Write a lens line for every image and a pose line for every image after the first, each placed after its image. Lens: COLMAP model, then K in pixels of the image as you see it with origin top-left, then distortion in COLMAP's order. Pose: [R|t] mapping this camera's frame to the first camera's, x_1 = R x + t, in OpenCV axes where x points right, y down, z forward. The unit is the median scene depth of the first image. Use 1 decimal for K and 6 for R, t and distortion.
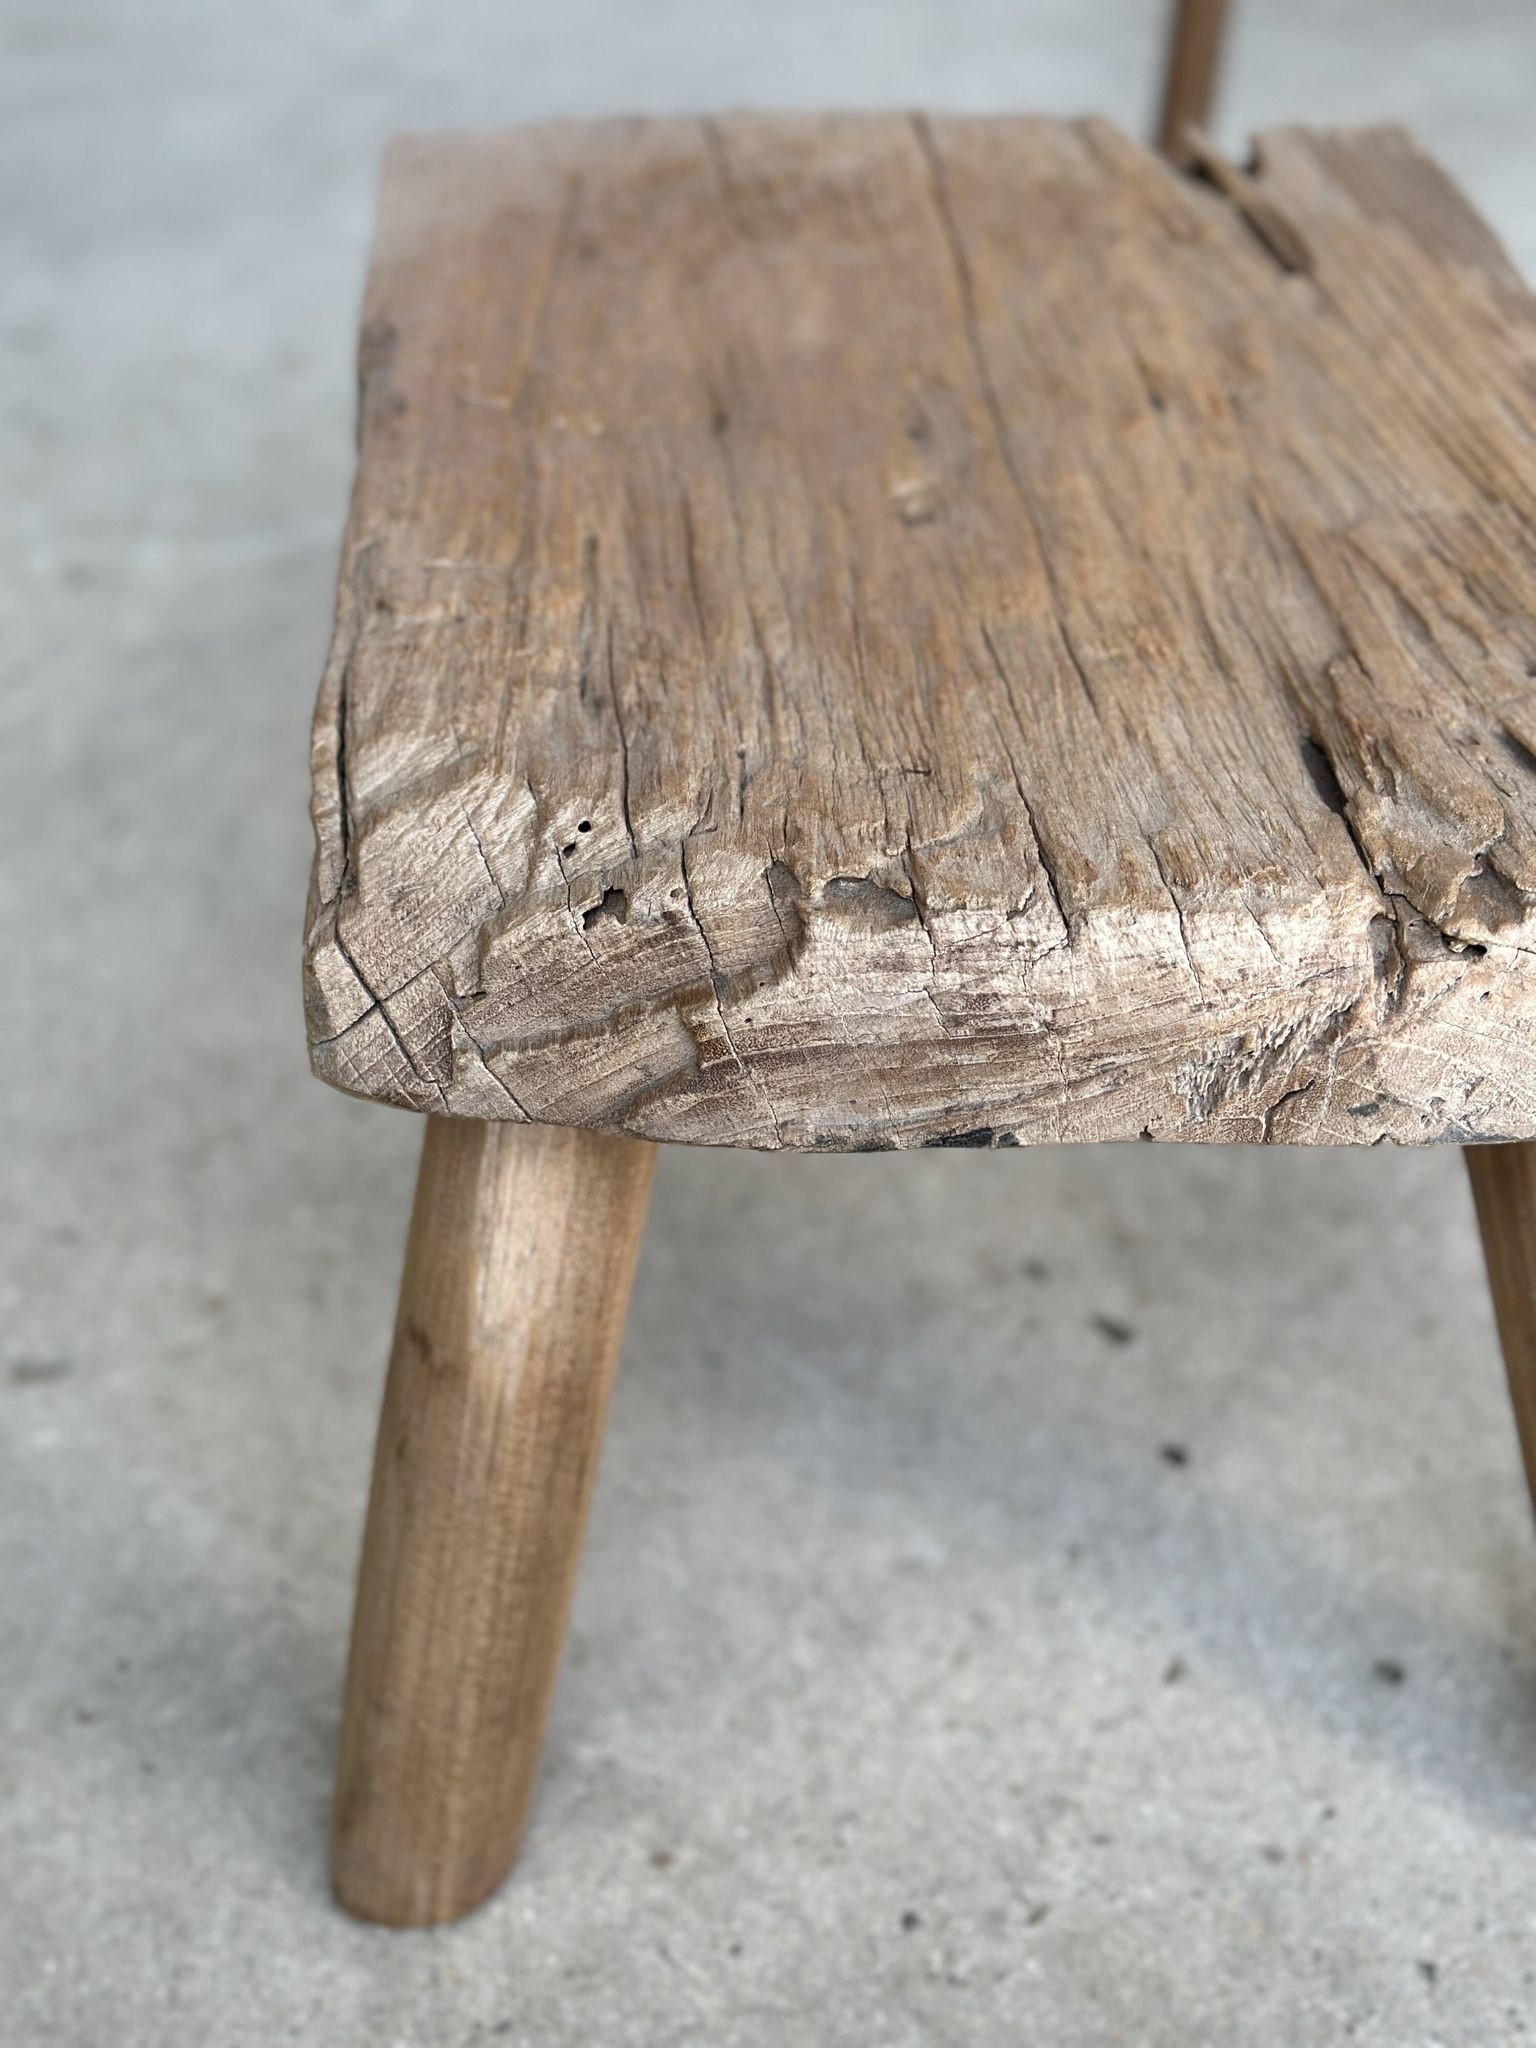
lens RADIAL K [[2851.3, 0, 772.7], [0, 2851.3, 1020.0], [0, 0, 1]] dist [0.099112, 0.000000]
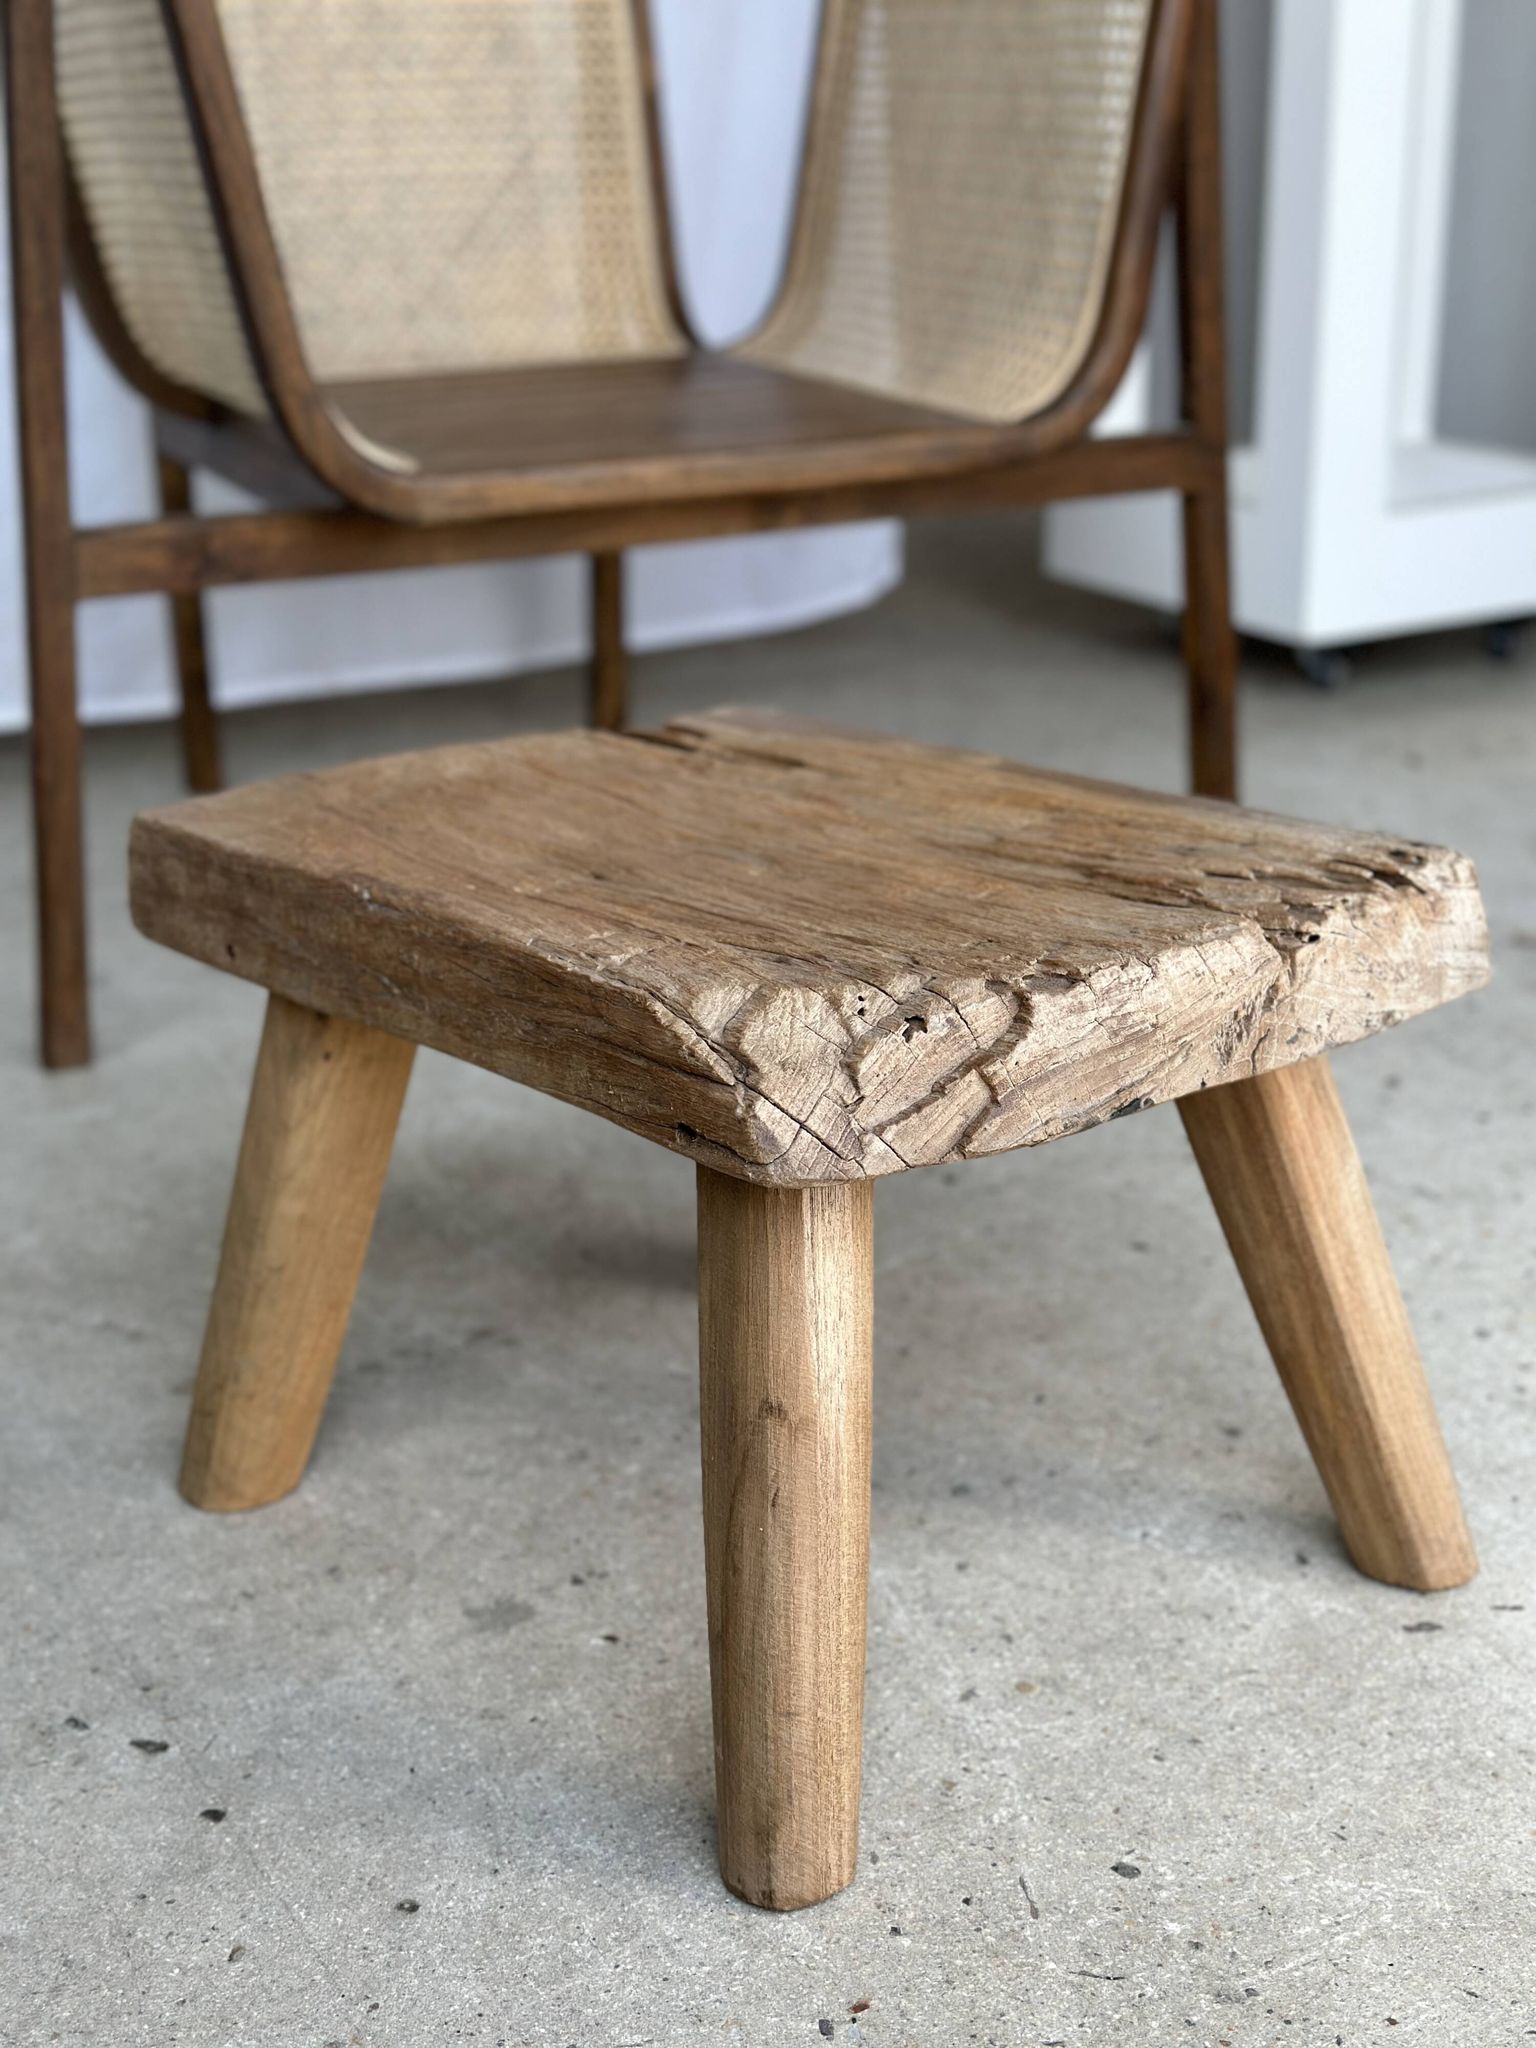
lens RADIAL K [[2851.3, 0, 776.9], [0, 2851.3, 1024.8], [0, 0, 1]] dist [0.099112, 0.000000]
pose [[0.803804, -0.199036, 0.560610, -1.058049], [0.368458, 0.906423, -0.206484, 0.274221], [-0.467052, 0.372534, 0.801923, -0.292631]]
